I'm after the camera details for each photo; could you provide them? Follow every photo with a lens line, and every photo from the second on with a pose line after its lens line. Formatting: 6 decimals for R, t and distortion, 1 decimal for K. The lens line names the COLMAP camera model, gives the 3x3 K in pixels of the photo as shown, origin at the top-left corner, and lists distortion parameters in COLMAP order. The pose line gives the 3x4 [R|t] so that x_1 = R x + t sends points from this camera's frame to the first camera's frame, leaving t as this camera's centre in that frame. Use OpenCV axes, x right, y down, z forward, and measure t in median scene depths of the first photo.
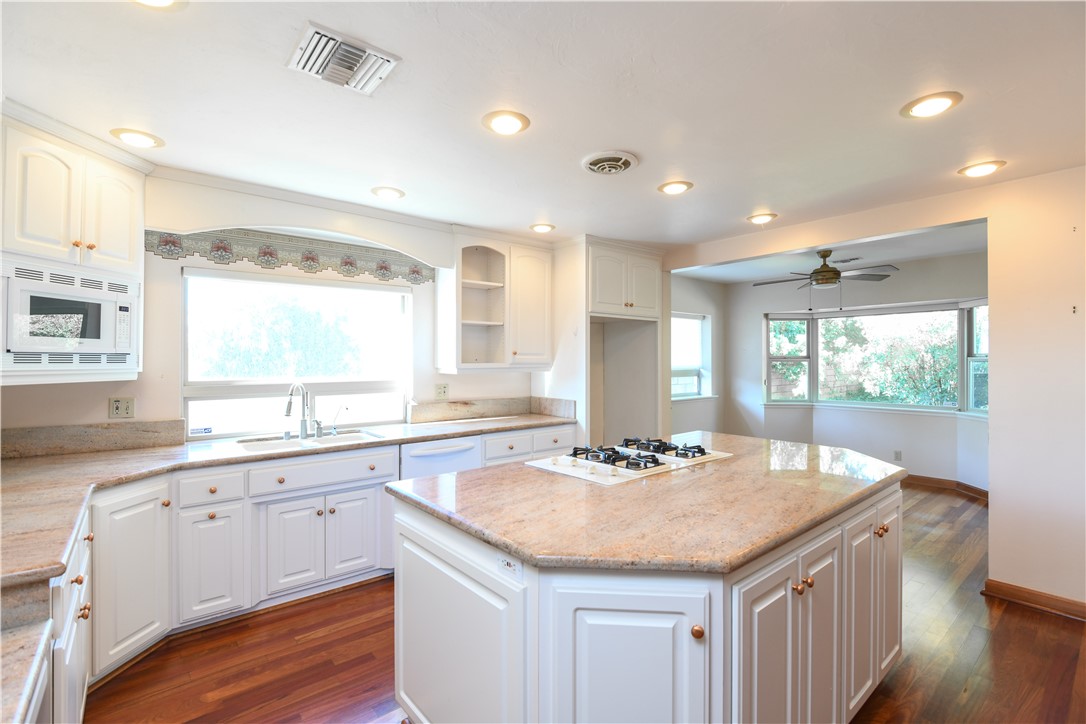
lens RADIAL K [[494.2, 0, 540.4], [0, 494.2, 360.8], [0, 0, 1]] dist [-0.001221, -0.000538]
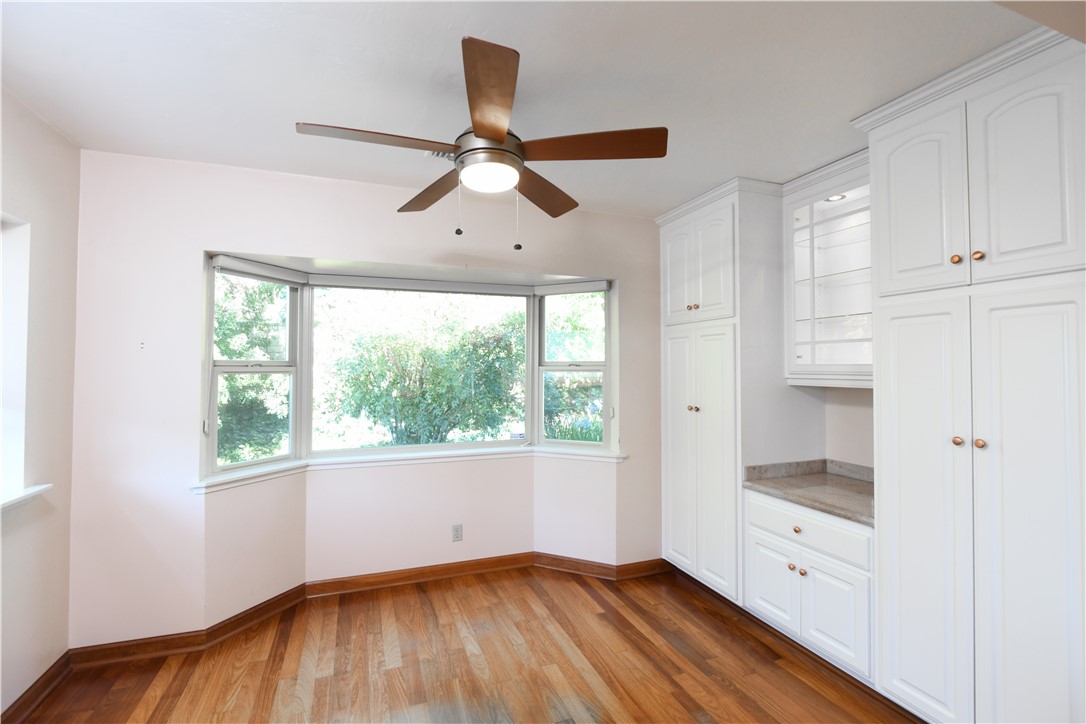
lens RADIAL K [[494.2, 0, 540.4], [0, 494.2, 360.8], [0, 0, 1]] dist [-0.001221, -0.000538]
pose [[0.330093, 0.017745, 0.943782, 0.173285], [-0.002513, 0.999836, -0.017920, -0.002373], [-0.943945, 0.003544, 0.330083, 0.622099]]
